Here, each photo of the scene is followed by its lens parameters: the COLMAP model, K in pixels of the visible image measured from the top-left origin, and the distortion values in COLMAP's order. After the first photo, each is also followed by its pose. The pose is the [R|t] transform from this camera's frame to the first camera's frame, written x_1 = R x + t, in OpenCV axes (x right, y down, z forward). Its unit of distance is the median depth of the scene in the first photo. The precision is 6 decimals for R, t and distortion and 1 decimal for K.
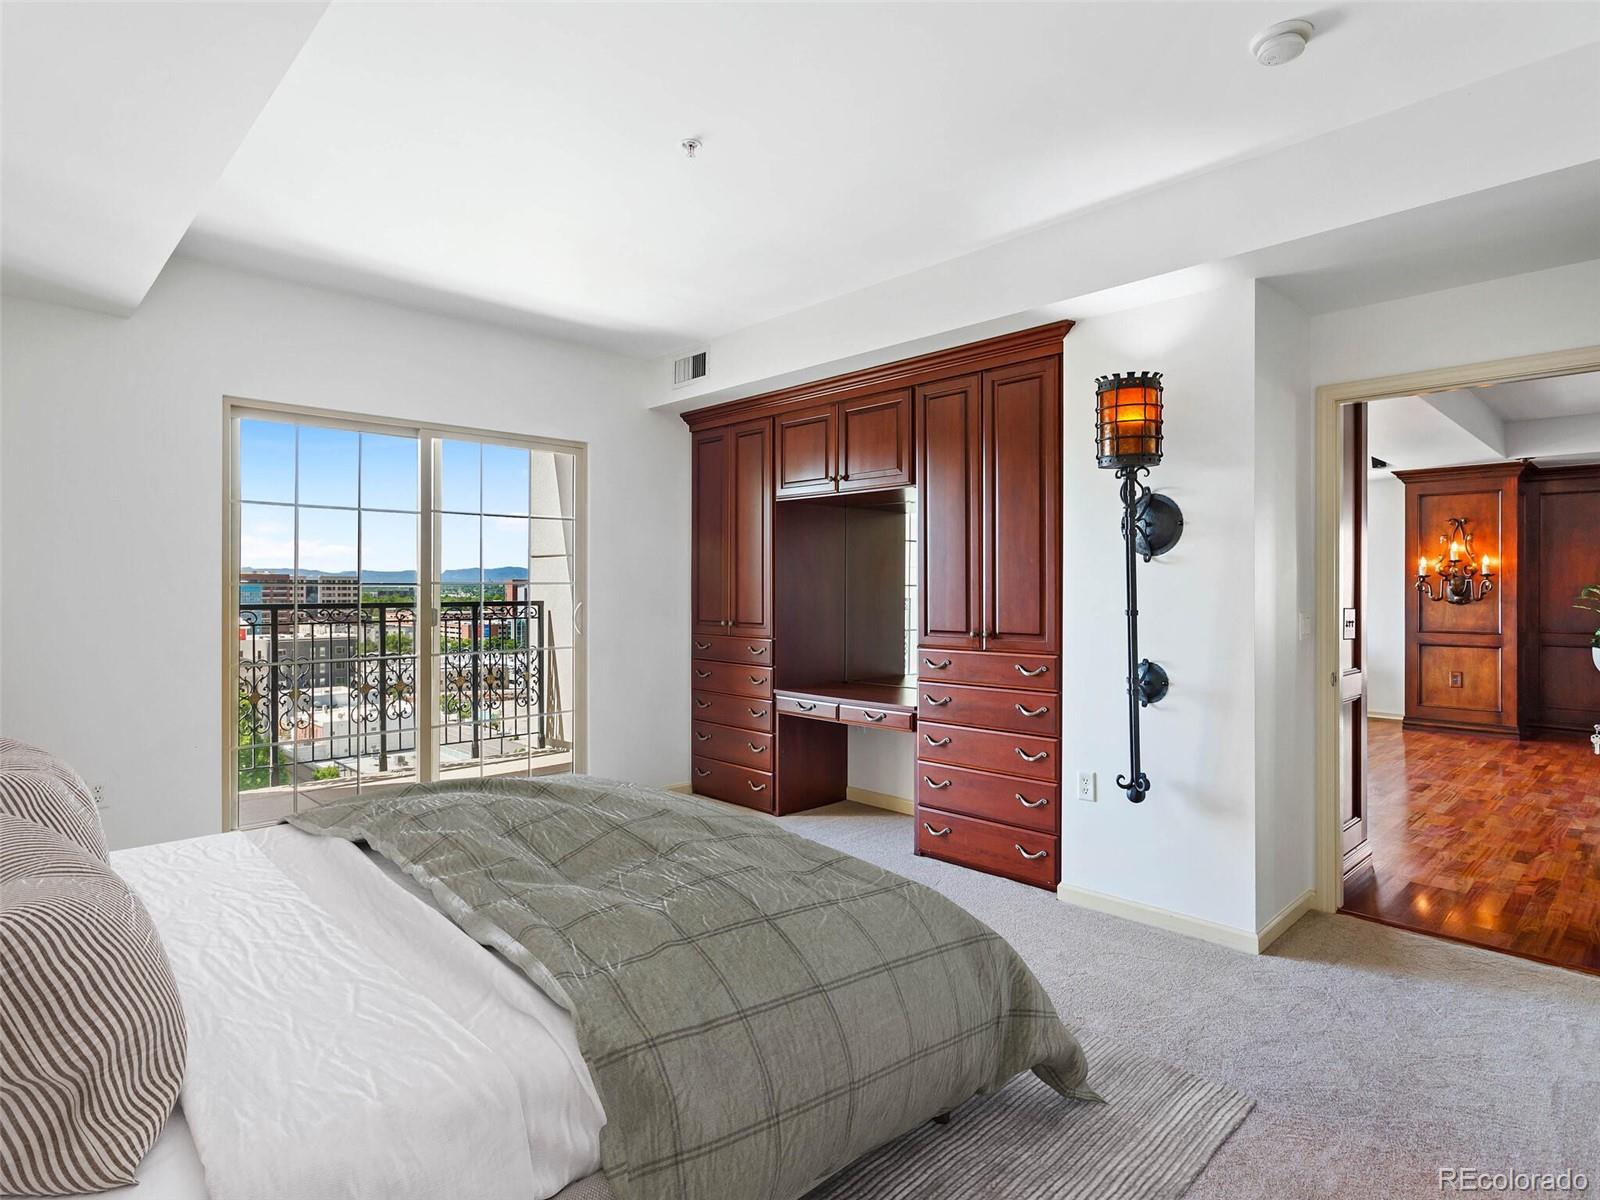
lens RADIAL K [[860.8, 0, 803.7], [0, 860.8, 569.4], [0, 0, 1]] dist [0.001744, 0.001275]
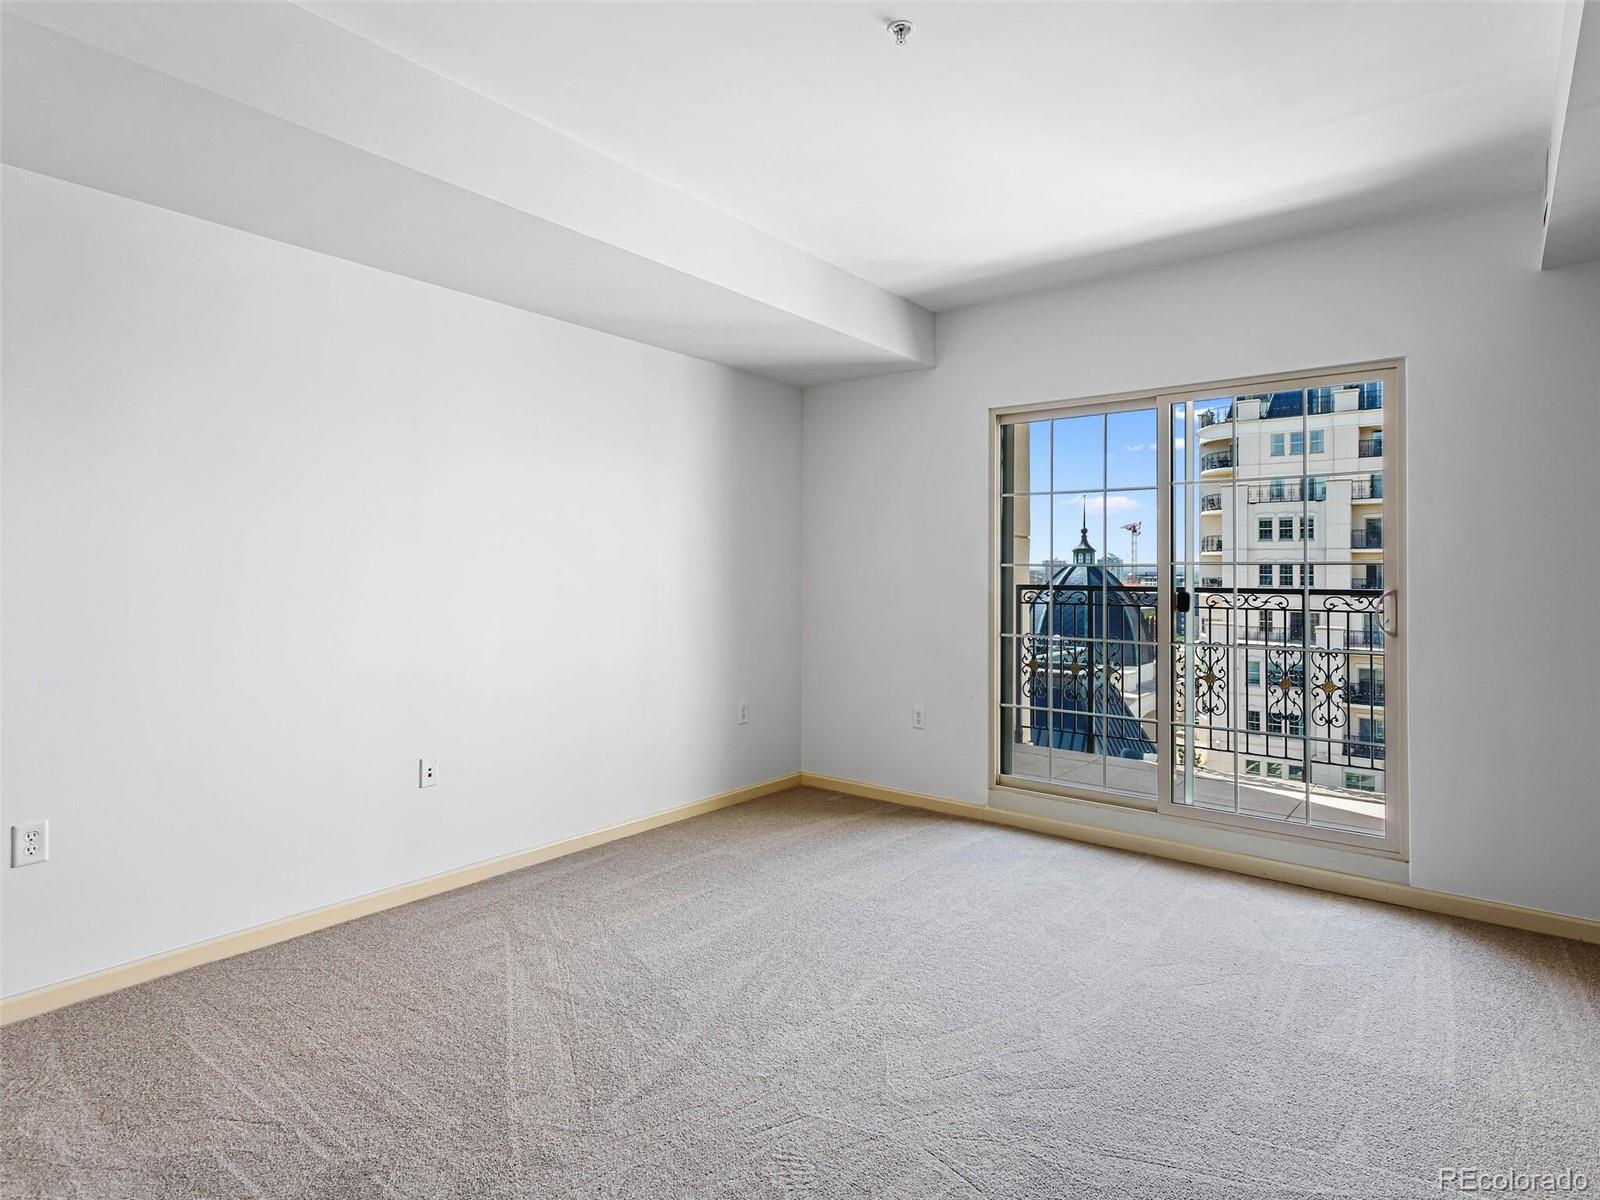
lens RADIAL K [[860.8, 0, 803.7], [0, 860.8, 569.4], [0, 0, 1]] dist [0.001744, 0.001275]
pose [[0.117061, -0.001947, -0.993123, 0.383720], [0.013985, 0.999902, -0.000312, 0.014461], [0.993026, -0.013852, 0.117077, 0.468379]]
